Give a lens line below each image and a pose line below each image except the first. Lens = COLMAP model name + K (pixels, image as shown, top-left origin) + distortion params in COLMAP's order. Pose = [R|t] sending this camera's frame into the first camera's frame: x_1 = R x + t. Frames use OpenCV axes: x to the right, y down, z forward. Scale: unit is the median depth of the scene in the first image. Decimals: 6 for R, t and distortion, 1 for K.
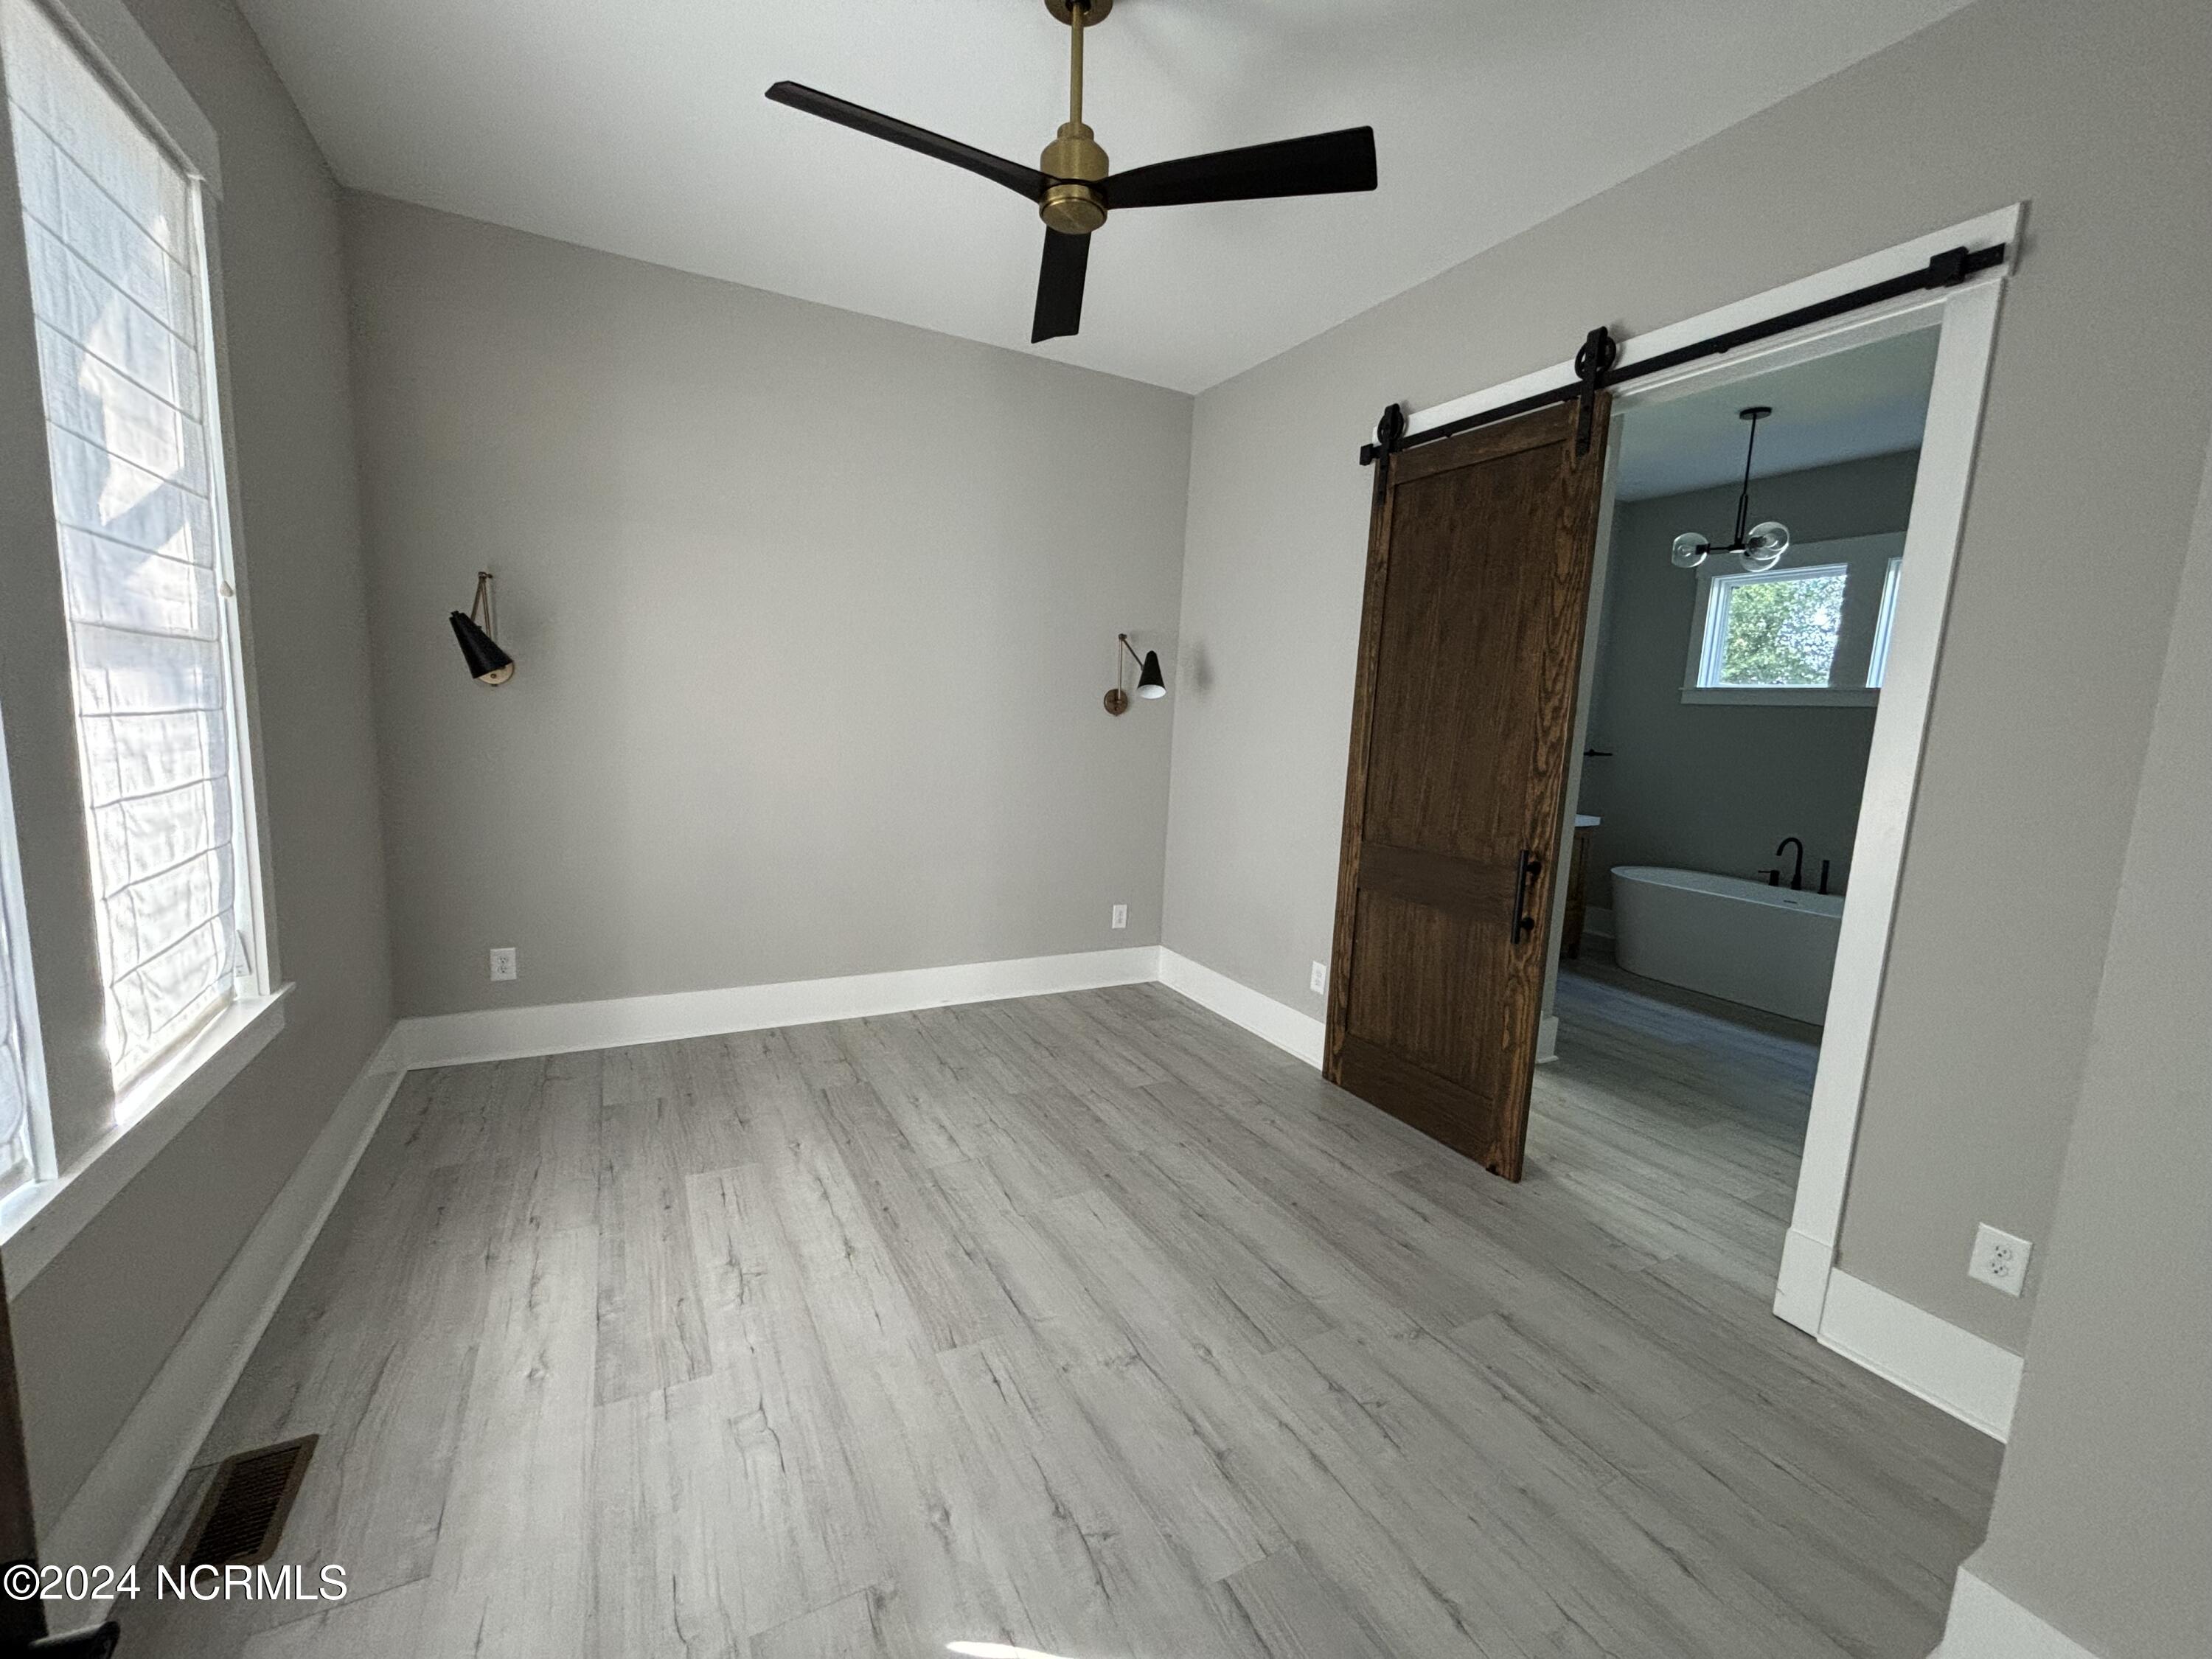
lens RADIAL K [[897.8, 0, 1106.0], [0, 897.8, 829.5], [0, 0, 1]] dist [-0.002750, -0.000340]
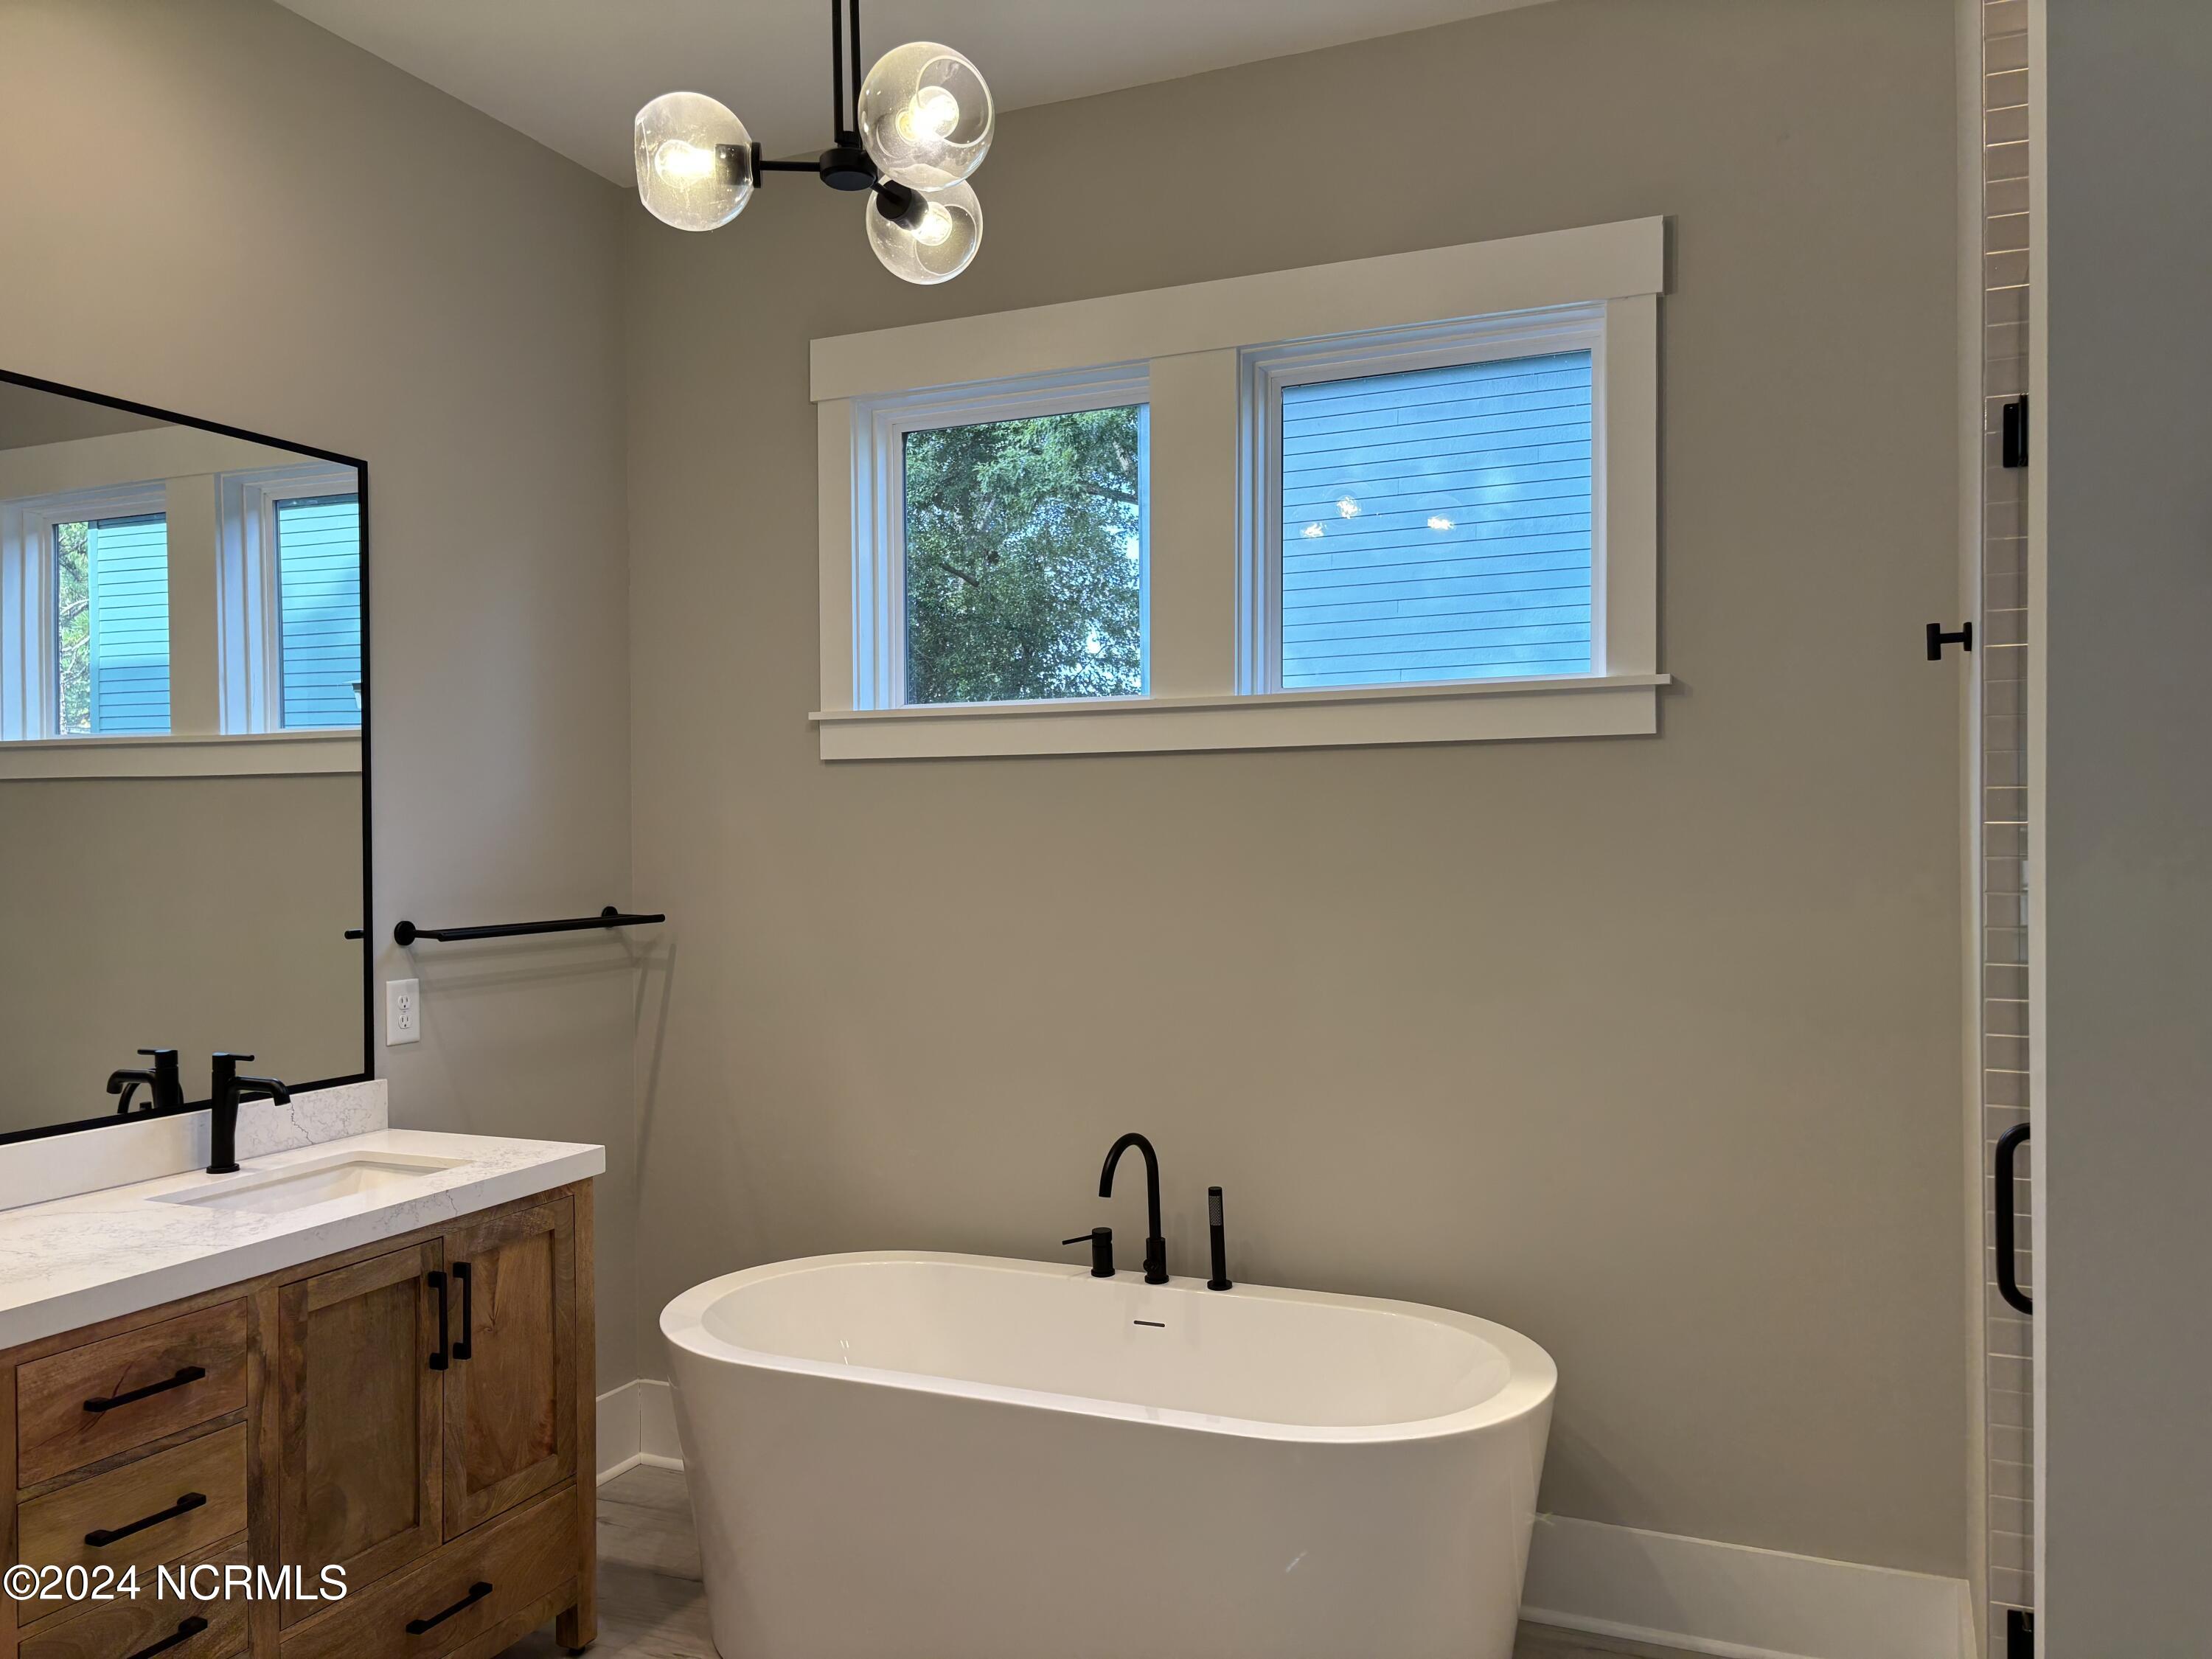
lens RADIAL K [[1733.8, 0, 1106.0], [0, 1733.8, 829.5], [0, 0, 1]] dist [0.066626, -0.092094]
pose [[0.784971, -0.051719, 0.617370, 0.348174], [0.126827, 0.988820, -0.078420, -0.052303], [-0.606412, 0.139857, 0.782754, 0.460667]]
